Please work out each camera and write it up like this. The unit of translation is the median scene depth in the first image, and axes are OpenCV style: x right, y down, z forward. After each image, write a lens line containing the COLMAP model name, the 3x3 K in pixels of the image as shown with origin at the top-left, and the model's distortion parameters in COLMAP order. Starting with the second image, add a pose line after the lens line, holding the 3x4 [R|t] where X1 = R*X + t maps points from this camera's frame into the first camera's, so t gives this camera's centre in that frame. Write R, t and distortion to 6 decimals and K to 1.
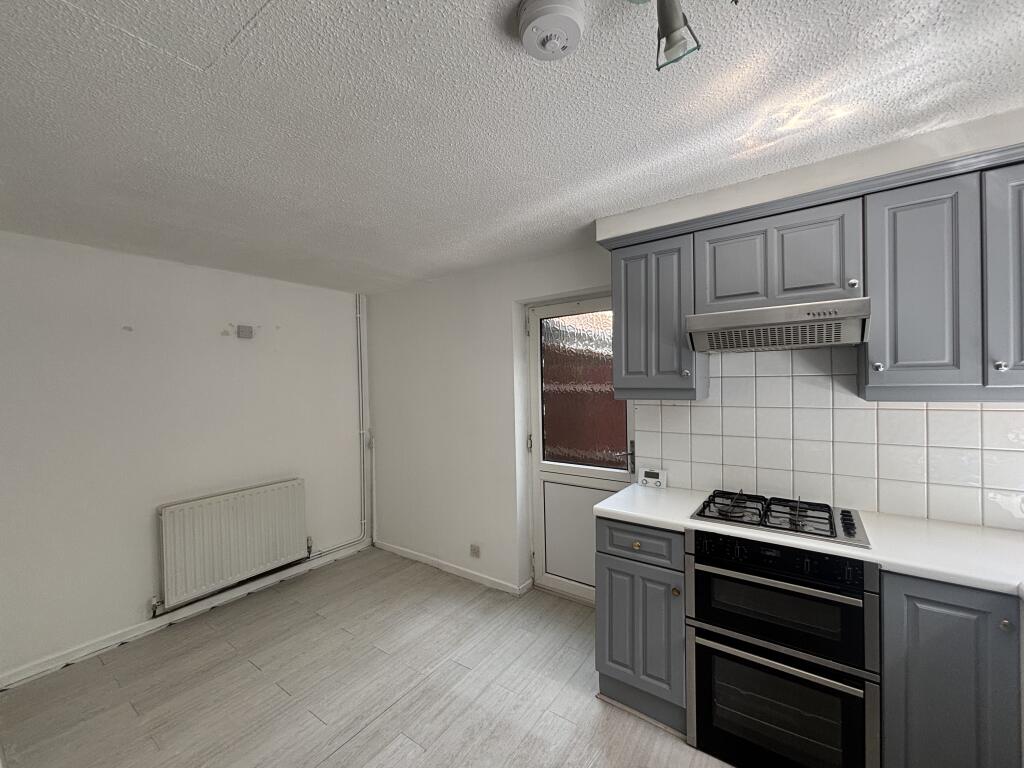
lens RADIAL K [[415.2, 0, 510.9], [0, 415.2, 379.6], [0, 0, 1]] dist [-0.000532, 0.000022]
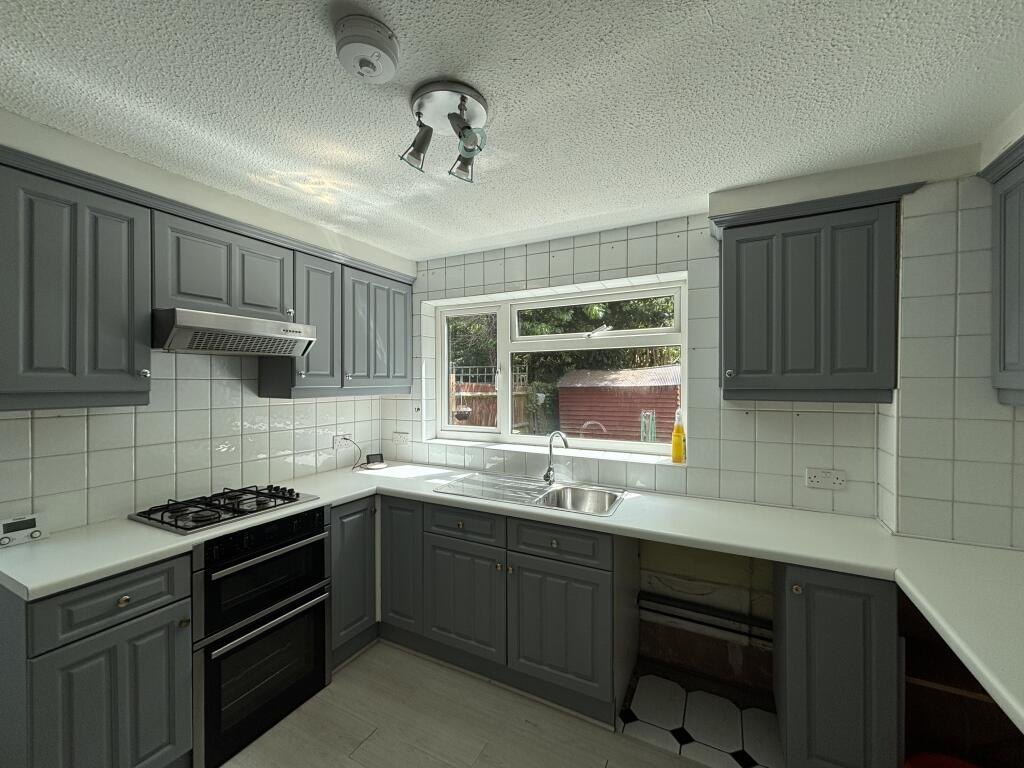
lens RADIAL K [[415.2, 0, 510.9], [0, 415.2, 379.6], [0, 0, 1]] dist [-0.000532, 0.000022]
pose [[-0.133671, 0.022228, 0.990776, -0.575856], [-0.002765, 0.999736, -0.022802, 0.016886], [-0.991022, -0.005787, -0.133574, 0.440599]]
